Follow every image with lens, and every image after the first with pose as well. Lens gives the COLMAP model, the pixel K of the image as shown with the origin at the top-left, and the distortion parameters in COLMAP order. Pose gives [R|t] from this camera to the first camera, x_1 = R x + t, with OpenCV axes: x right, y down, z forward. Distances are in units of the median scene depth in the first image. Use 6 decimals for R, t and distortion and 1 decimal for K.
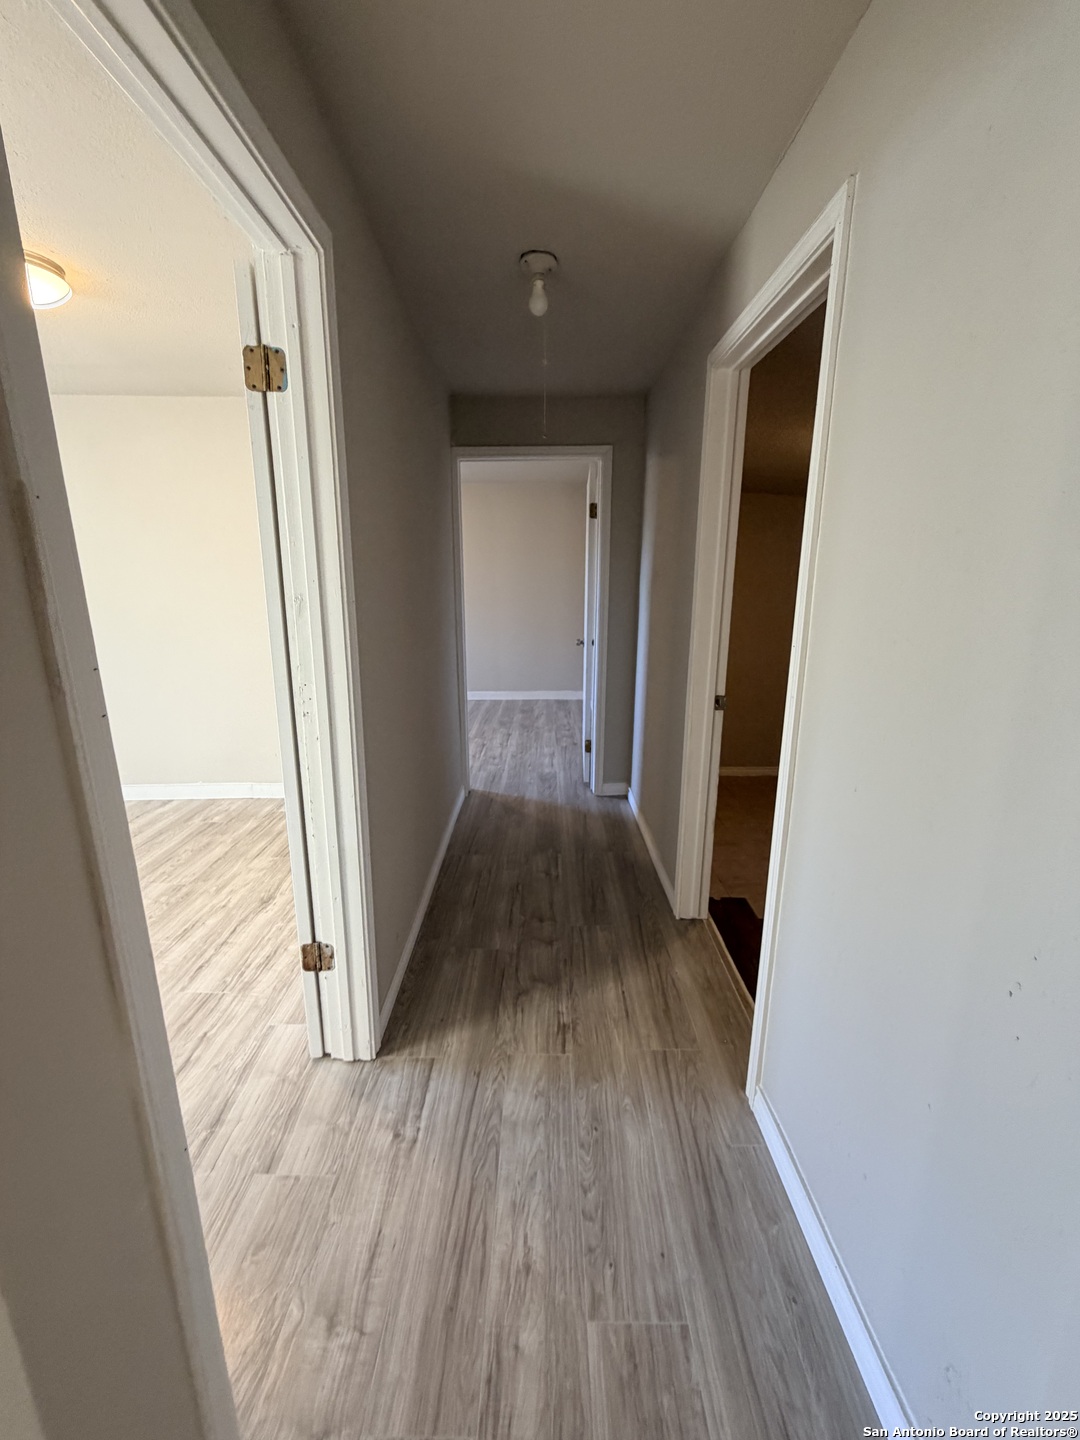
lens RADIAL K [[571.8, 0, 538.5], [0, 571.8, 716.4], [0, 0, 1]] dist [0.001706, -0.000866]
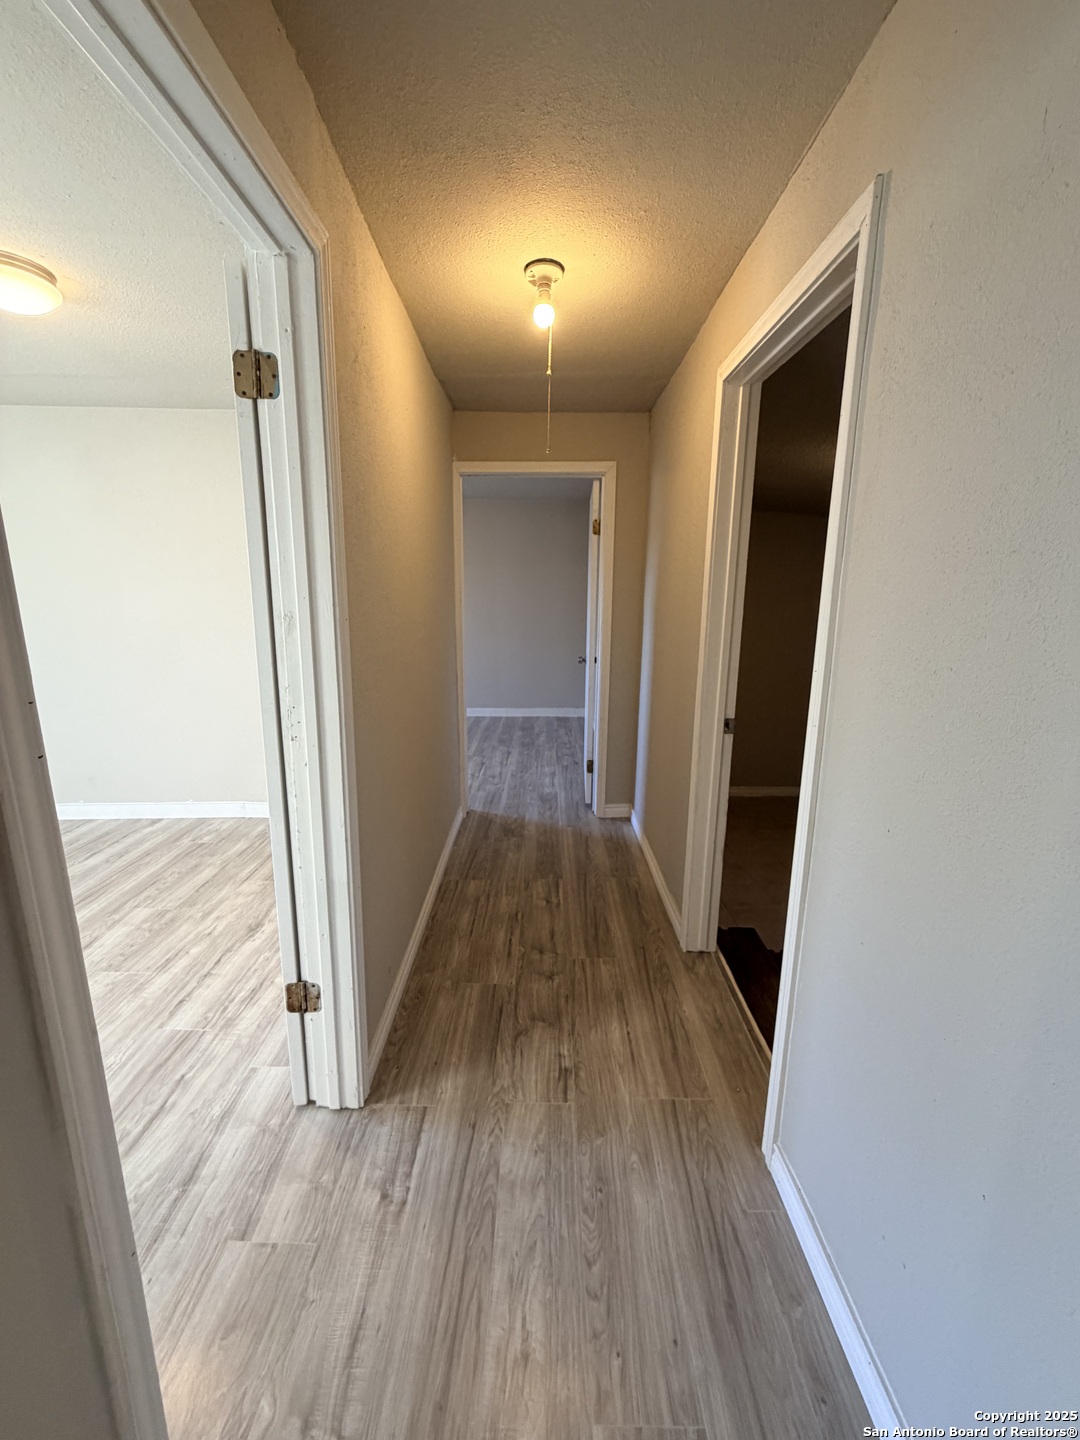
lens RADIAL K [[571.8, 0, 539.2], [0, 571.8, 716.8], [0, 0, 1]] dist [0.001706, -0.000866]
pose [[0.999971, 0.007370, 0.001939, -0.005074], [-0.007320, 0.999668, -0.024698, -0.016035], [-0.002120, 0.024683, 0.999693, 0.049978]]
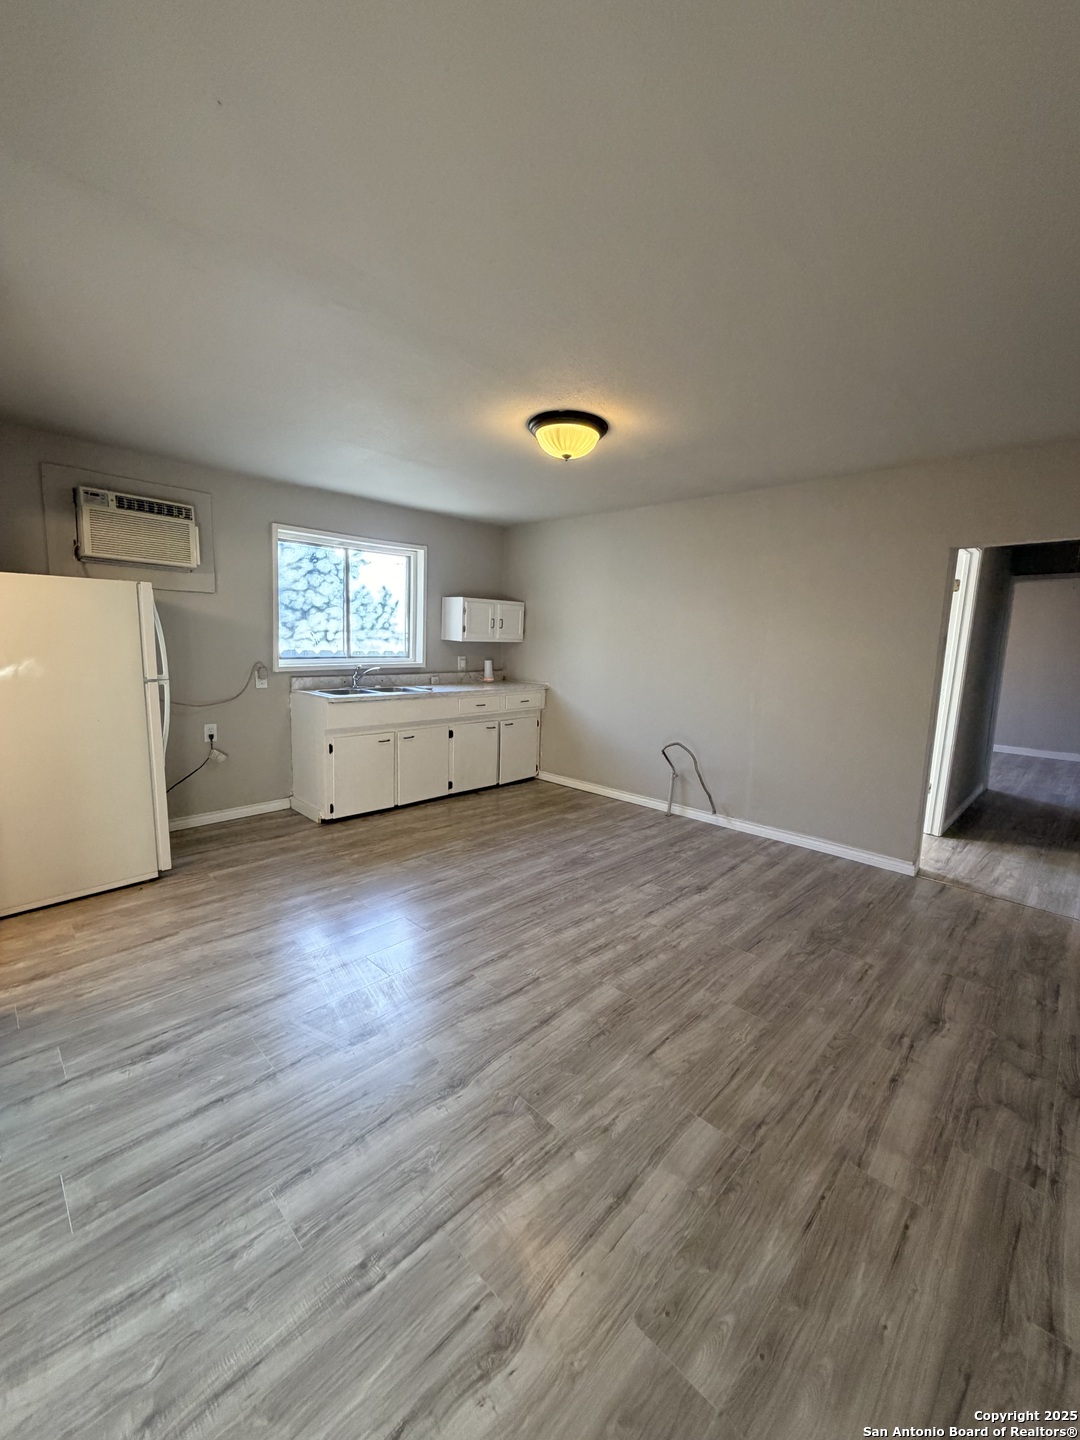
lens RADIAL K [[571.8, 0, 532.1], [0, 571.8, 719.2], [0, 0, 1]] dist [0.001706, -0.000866]
pose [[0.707673, 0.138873, -0.692758, 0.107616], [-0.208119, 0.977963, -0.016553, 0.466701], [0.675193, 0.155890, 0.720980, -1.962768]]
